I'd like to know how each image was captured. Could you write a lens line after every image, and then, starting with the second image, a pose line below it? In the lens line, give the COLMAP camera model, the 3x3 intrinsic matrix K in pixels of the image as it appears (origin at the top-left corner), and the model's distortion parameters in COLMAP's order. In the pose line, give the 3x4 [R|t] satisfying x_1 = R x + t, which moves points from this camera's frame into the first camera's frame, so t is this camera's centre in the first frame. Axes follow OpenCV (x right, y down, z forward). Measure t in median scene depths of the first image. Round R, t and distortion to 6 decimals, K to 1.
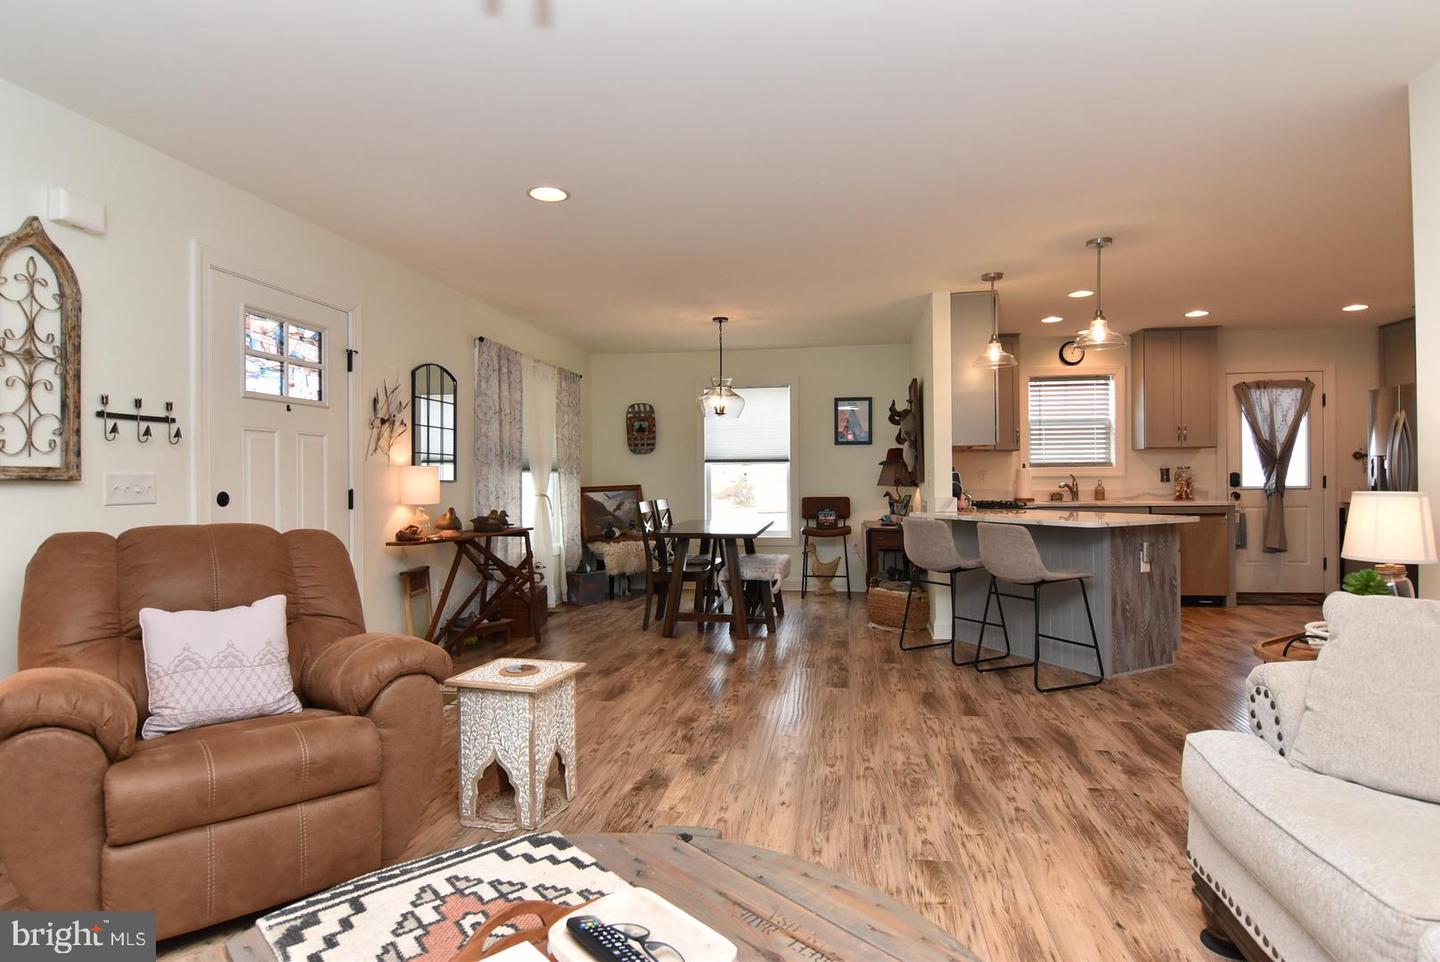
lens RADIAL K [[765.4, 0, 723.8], [0, 765.4, 481.1], [0, 0, 1]] dist [0.008084, -0.022625]
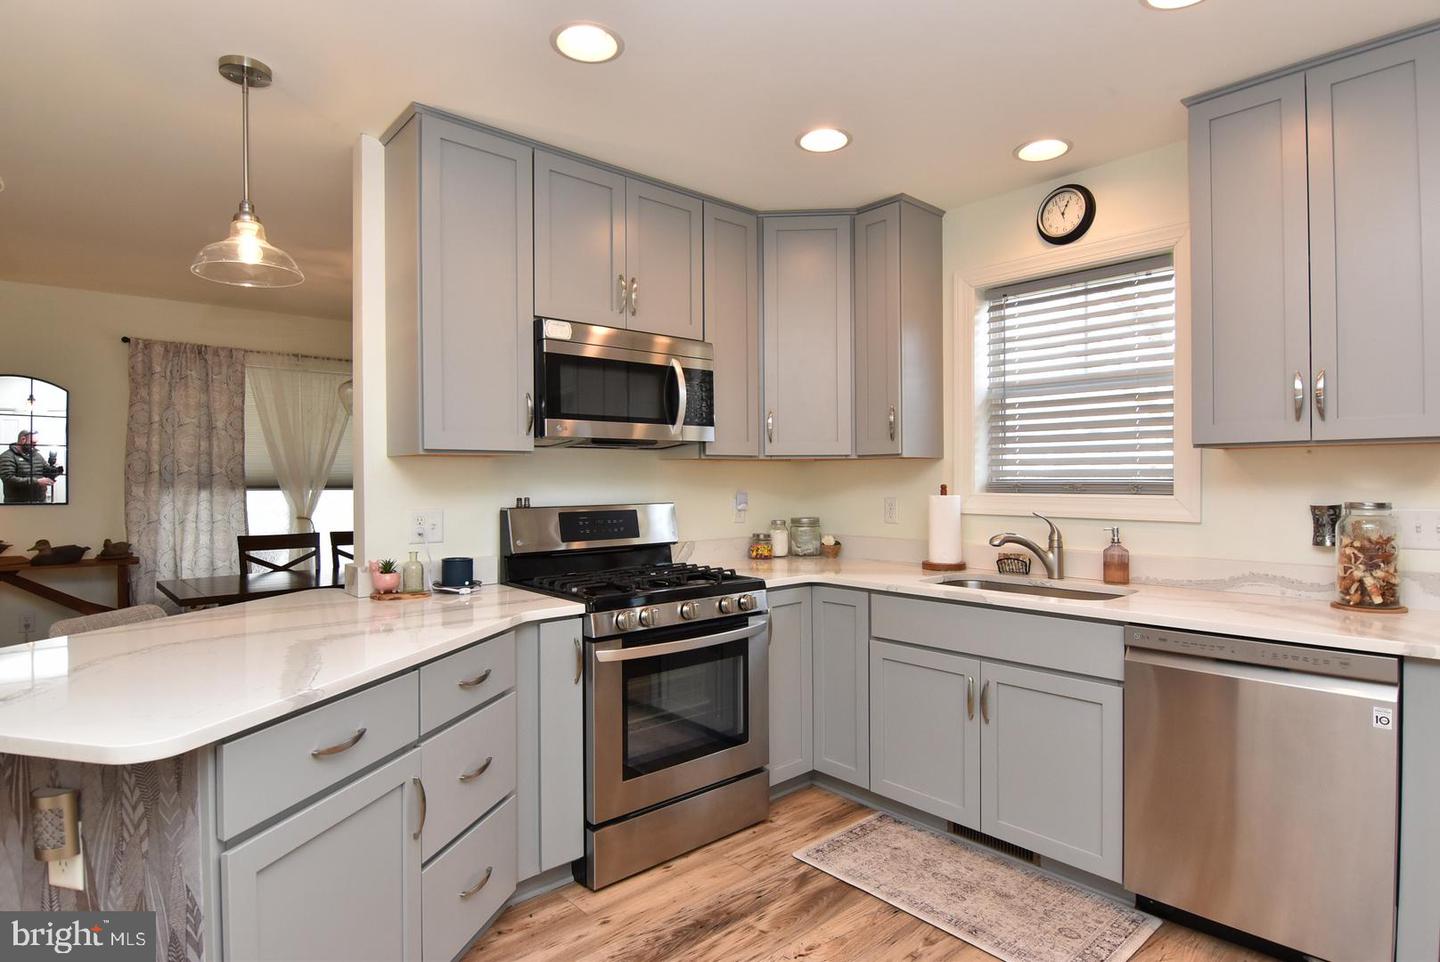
lens RADIAL K [[765.4, 0, 723.8], [0, 765.4, 481.1], [0, 0, 1]] dist [0.008084, -0.022625]
pose [[0.777836, 0.009218, -0.628400, 0.595181], [-0.007726, 0.999957, 0.005105, -0.027208], [0.628420, 0.000884, 0.777874, 0.594993]]
